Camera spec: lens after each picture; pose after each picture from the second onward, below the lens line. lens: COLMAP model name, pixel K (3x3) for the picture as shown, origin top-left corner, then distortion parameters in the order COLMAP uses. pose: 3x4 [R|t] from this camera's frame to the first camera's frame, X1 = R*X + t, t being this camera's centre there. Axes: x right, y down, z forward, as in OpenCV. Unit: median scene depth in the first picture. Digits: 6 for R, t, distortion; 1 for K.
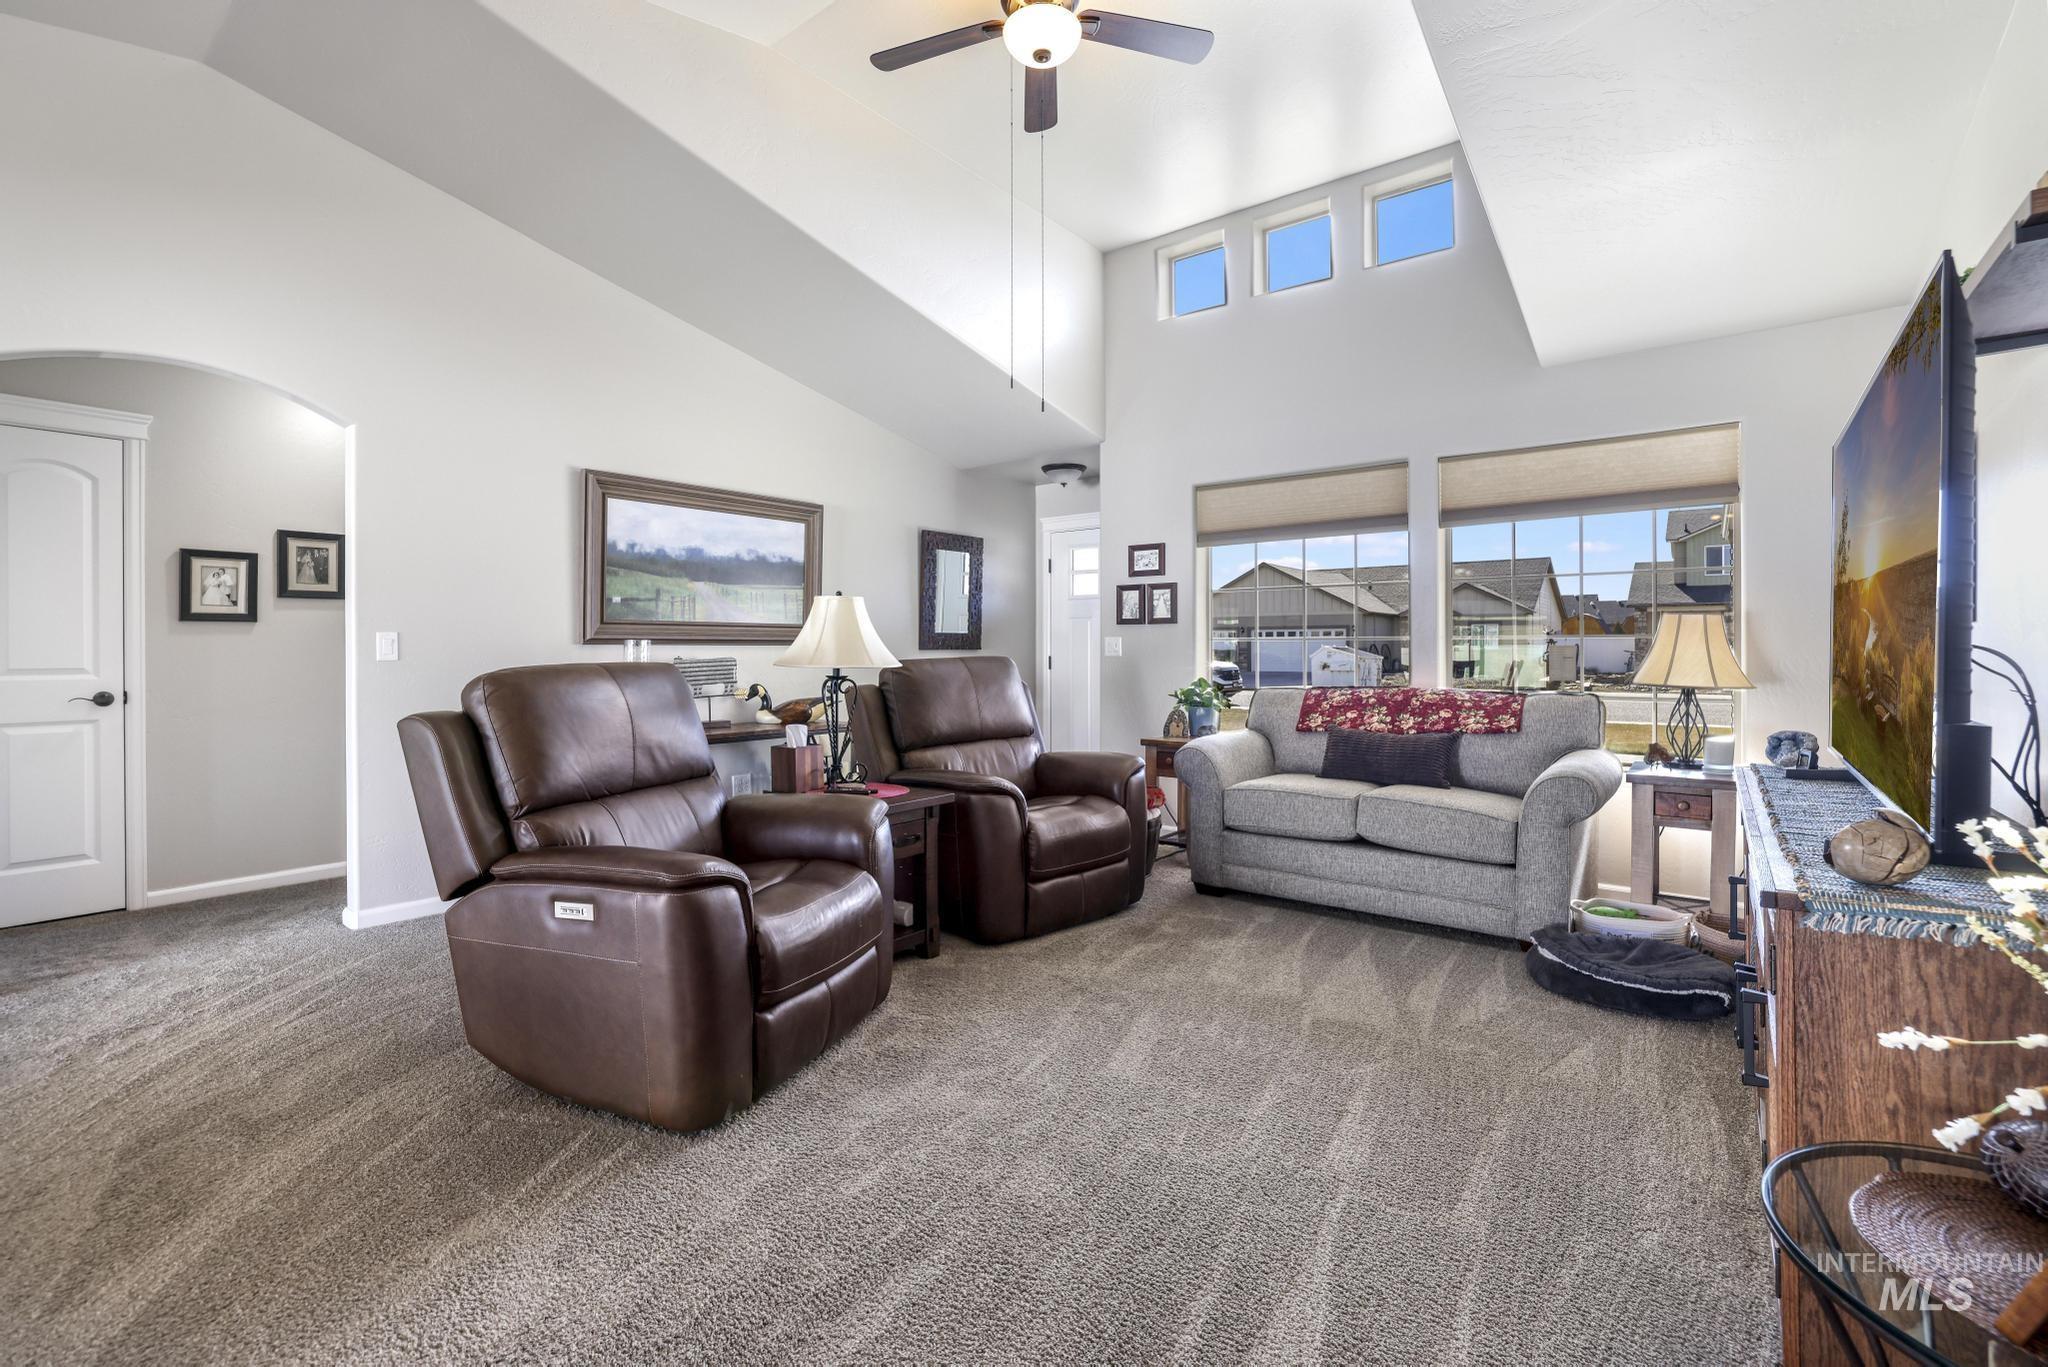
lens RADIAL K [[887.4, 0, 1019.9], [0, 887.4, 650.6], [0, 0, 1]] dist [-0.026996, 0.000918]
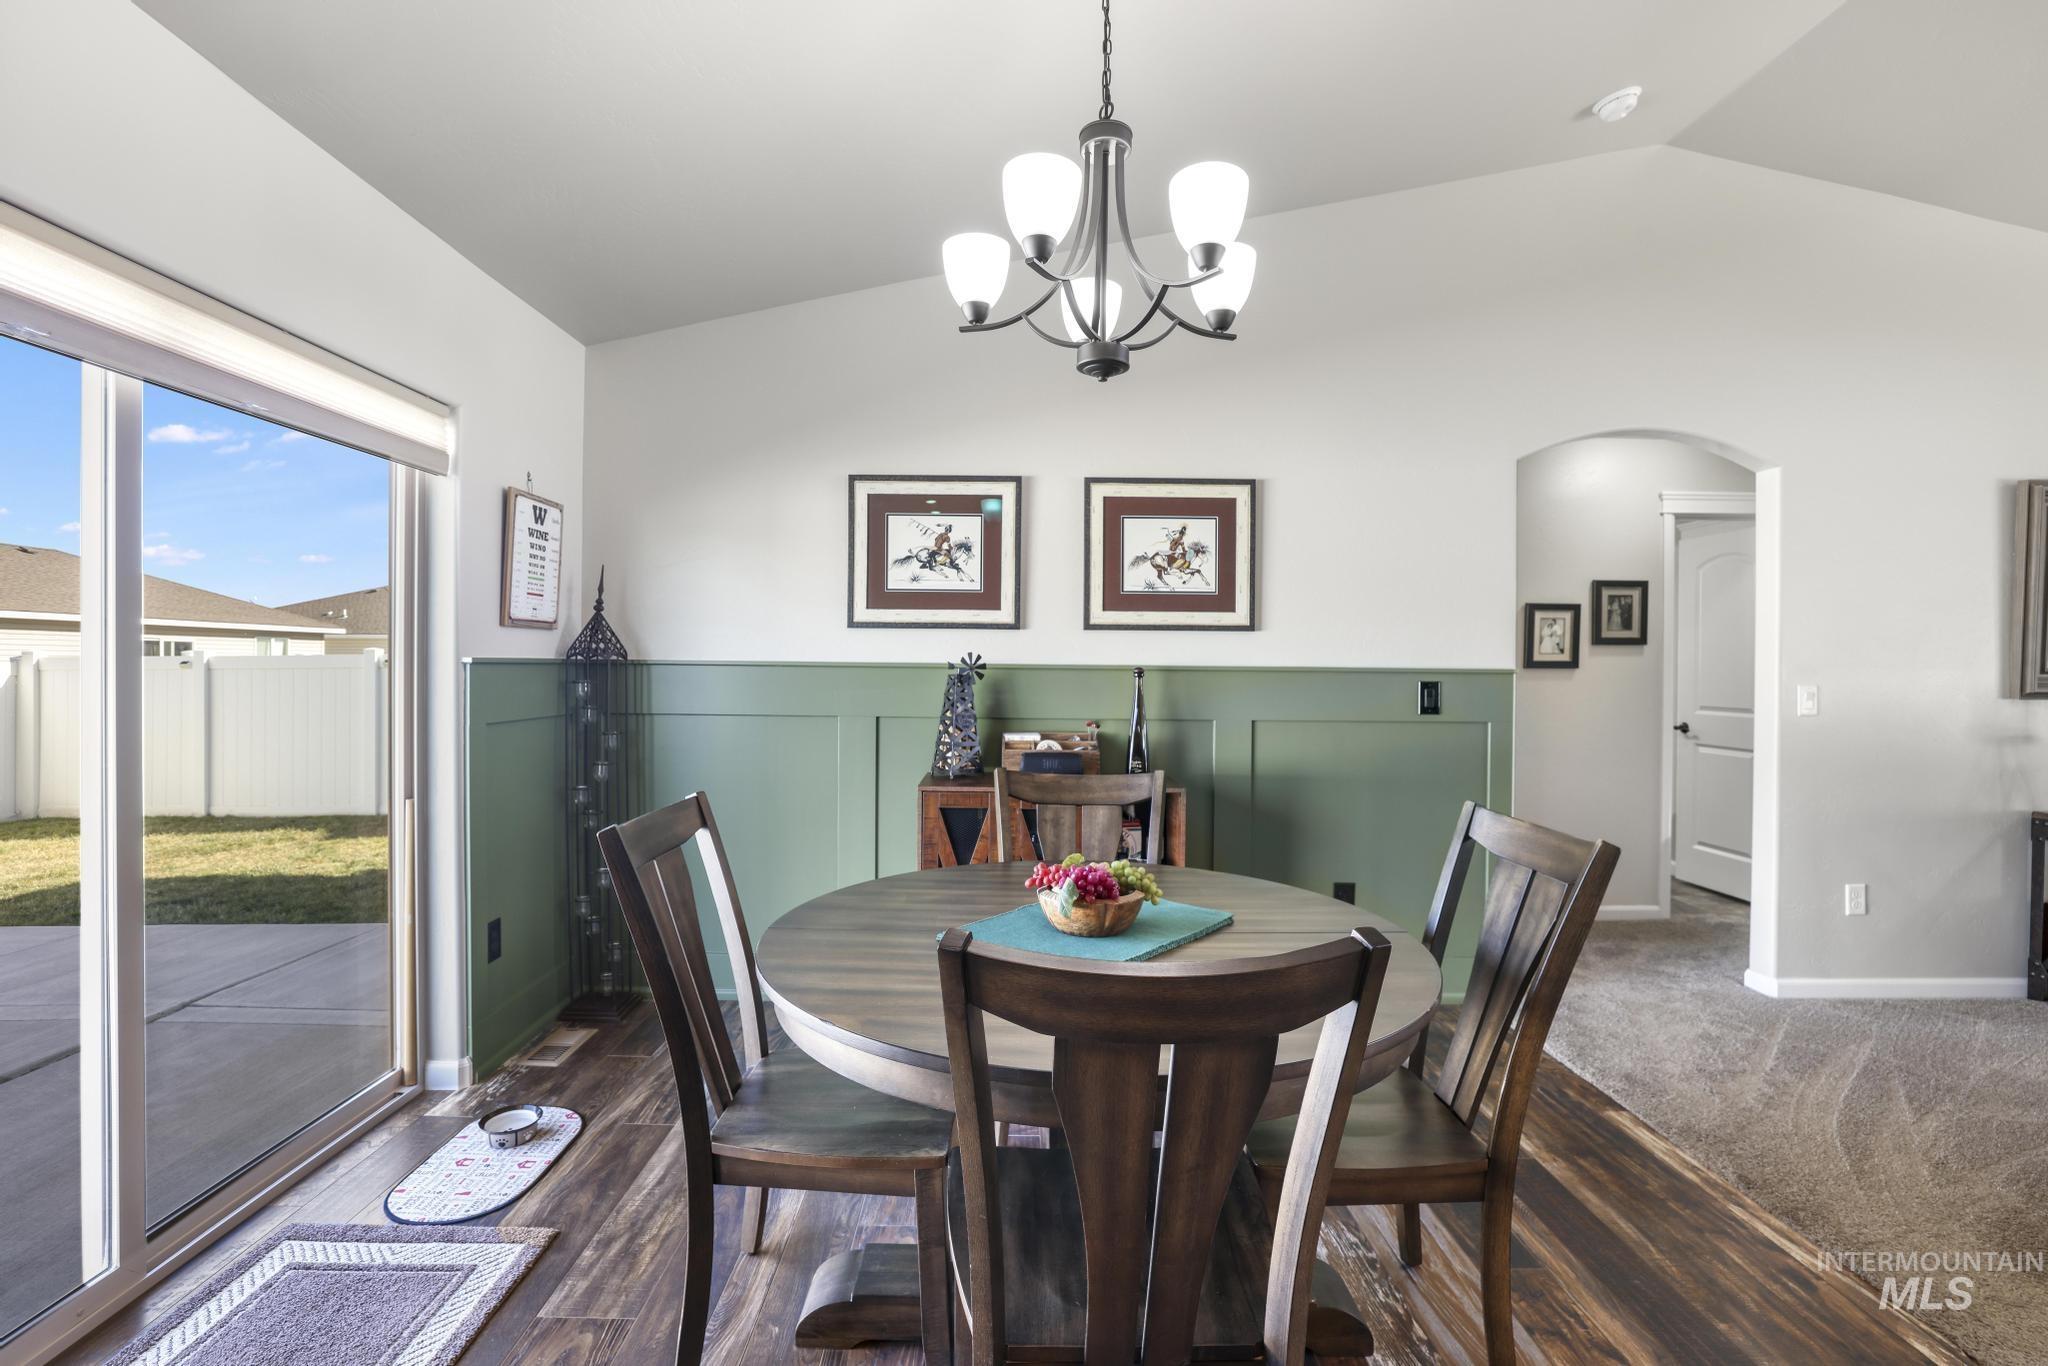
lens RADIAL K [[895.7, 0, 1010.1], [0, 895.7, 670.1], [0, 0, 1]] dist [-0.026768, 0.001236]
pose [[0.628991, 0.009847, -0.777350, -0.457766], [-0.012183, 0.999922, 0.002808, -0.024716], [0.777317, 0.007704, 0.629062, -0.212726]]
